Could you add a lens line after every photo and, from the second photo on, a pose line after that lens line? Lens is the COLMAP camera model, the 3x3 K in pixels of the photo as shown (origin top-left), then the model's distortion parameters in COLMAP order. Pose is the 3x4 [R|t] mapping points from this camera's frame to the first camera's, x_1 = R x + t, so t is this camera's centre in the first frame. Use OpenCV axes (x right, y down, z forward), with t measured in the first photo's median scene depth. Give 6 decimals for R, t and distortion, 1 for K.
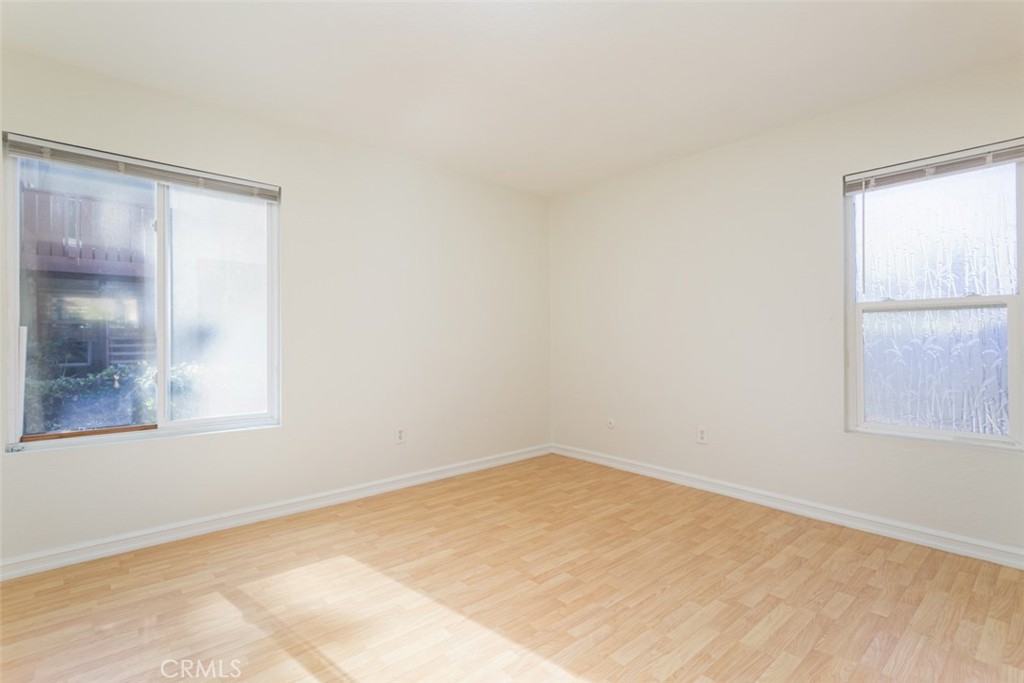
lens RADIAL K [[485.6, 0, 514.8], [0, 485.6, 339.4], [0, 0, 1]] dist [0.002850, 0.001043]
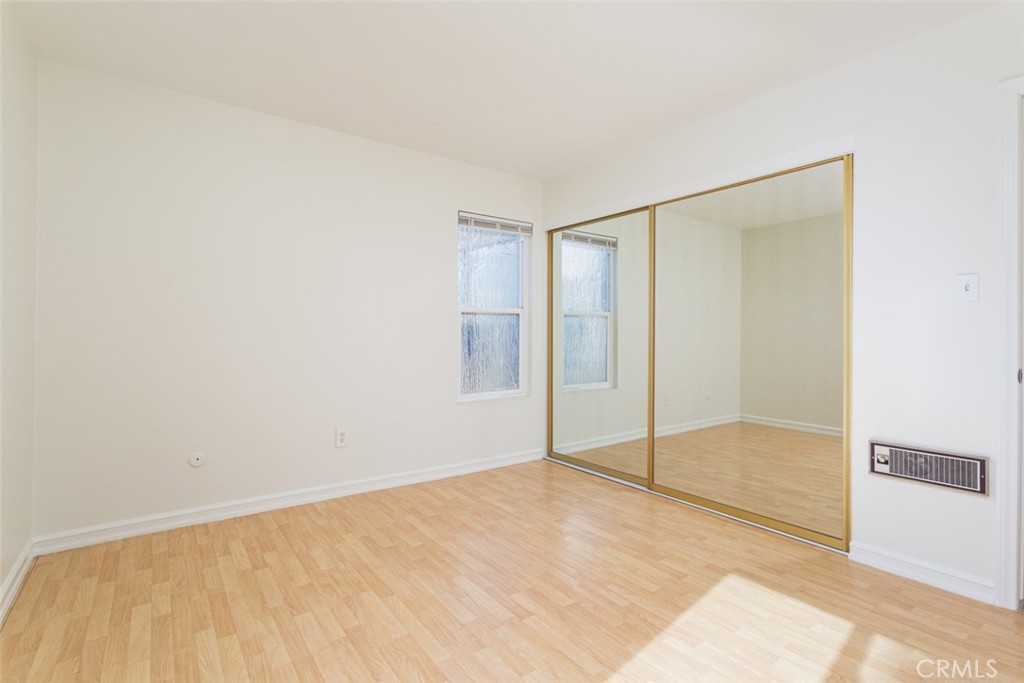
lens RADIAL K [[485.6, 0, 514.3], [0, 485.6, 338.3], [0, 0, 1]] dist [0.002850, 0.001043]
pose [[0.089655, -0.001825, 0.995971, -0.600205], [0.003415, 0.999993, 0.001525, 0.011068], [-0.995967, 0.003264, 0.089661, 0.712812]]
